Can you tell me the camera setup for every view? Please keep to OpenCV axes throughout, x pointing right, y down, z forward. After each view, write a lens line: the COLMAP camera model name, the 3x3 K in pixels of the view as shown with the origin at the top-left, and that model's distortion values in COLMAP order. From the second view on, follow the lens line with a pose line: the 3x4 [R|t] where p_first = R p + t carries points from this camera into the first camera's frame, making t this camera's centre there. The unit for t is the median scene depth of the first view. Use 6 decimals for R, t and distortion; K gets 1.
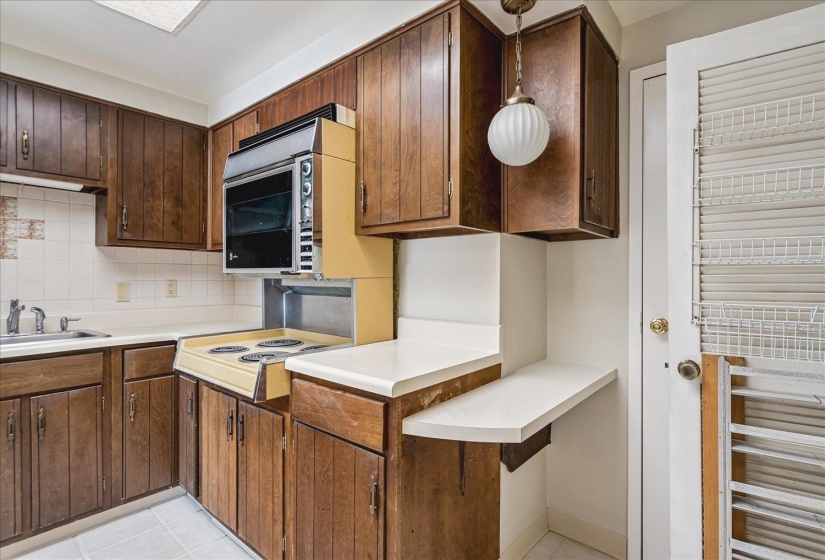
lens RADIAL K [[405.7, 0, 411.2], [0, 405.7, 278.5], [0, 0, 1]] dist [0.004002, -0.000596]
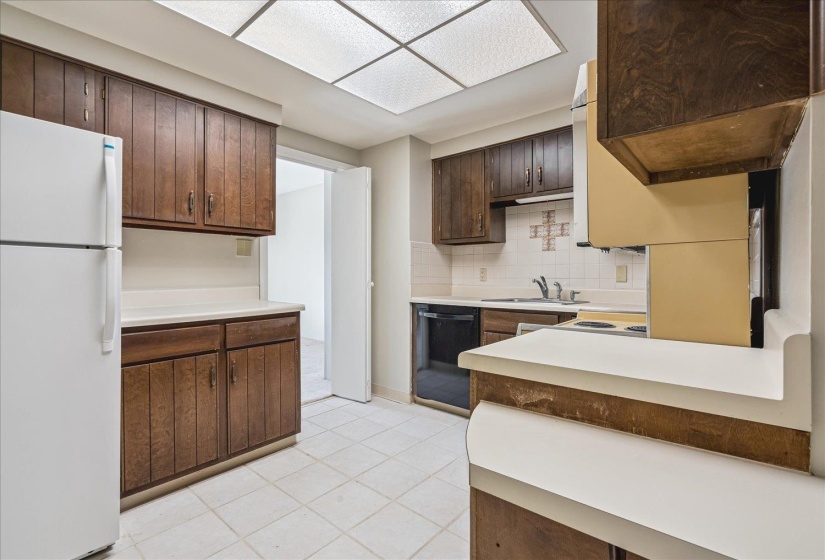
lens RADIAL K [[378.1, 0, 411.9], [0, 378.1, 274.2], [0, 0, 1]] dist [-0.002410, 0.002389]
pose [[0.002456, -0.002630, -0.999994, 0.520745], [0.002049, 0.999994, -0.002625, 0.051289], [0.999995, -0.002043, 0.002461, 0.558376]]
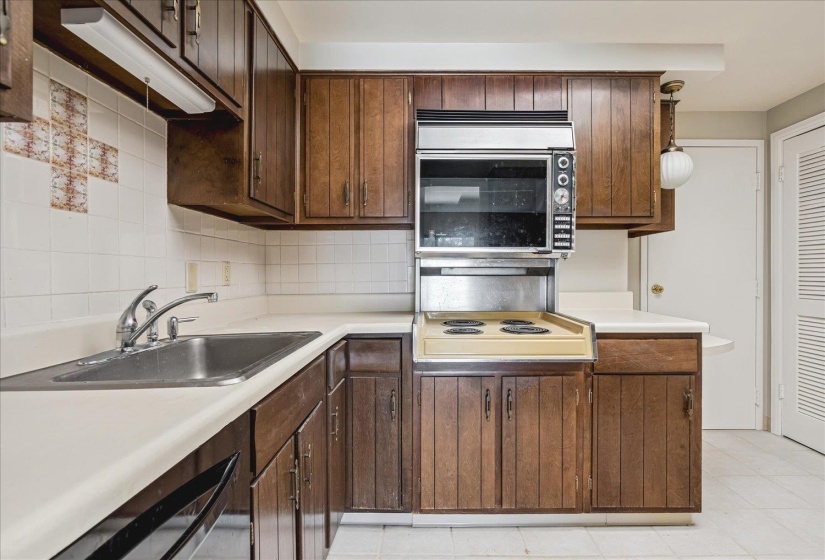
lens RADIAL K [[378.1, 0, 418.1], [0, 378.1, 275.0], [0, 0, 1]] dist [-0.002410, 0.002389]
pose [[0.753253, -0.009173, 0.657667, -1.166266], [0.003874, 0.999947, 0.009509, 0.035368], [-0.657719, -0.004615, 0.753249, 0.414290]]
